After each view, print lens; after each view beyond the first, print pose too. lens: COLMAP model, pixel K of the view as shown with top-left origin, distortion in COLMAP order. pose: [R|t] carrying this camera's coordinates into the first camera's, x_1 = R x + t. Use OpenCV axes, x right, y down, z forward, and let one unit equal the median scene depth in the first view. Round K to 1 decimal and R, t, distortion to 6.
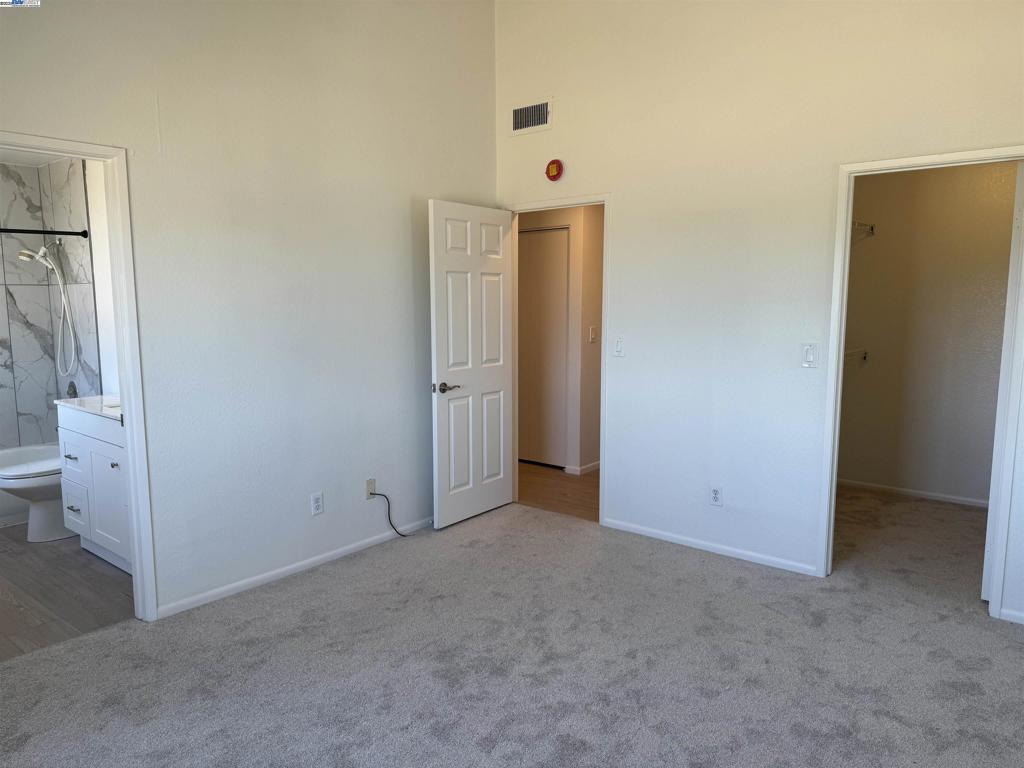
lens RADIAL K [[723.2, 0, 494.5], [0, 723.2, 384.0], [0, 0, 1]] dist [0.045990, -0.051863]
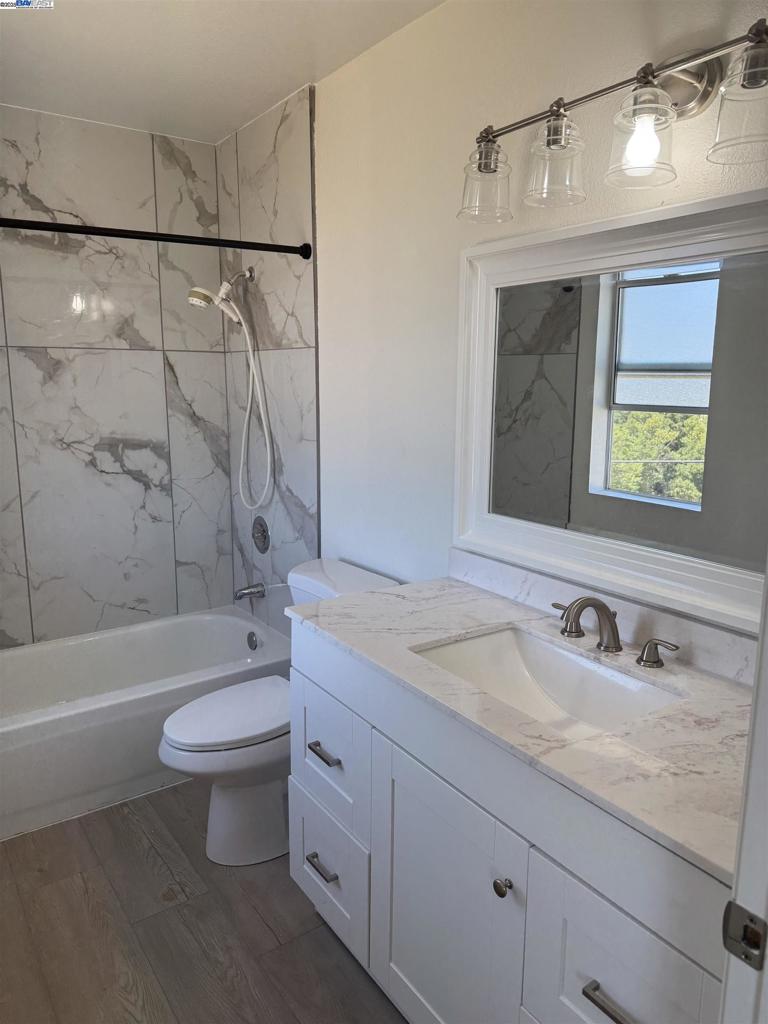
lens RADIAL K [[723.2, 0, 384.3], [0, 723.2, 514.9], [0, 0, 1]] dist [0.045990, -0.051863]
pose [[0.968060, 0.058565, -0.243782, -0.346316], [-0.041866, 0.996443, 0.073129, -0.053620], [0.247198, -0.060587, 0.967069, 0.467823]]
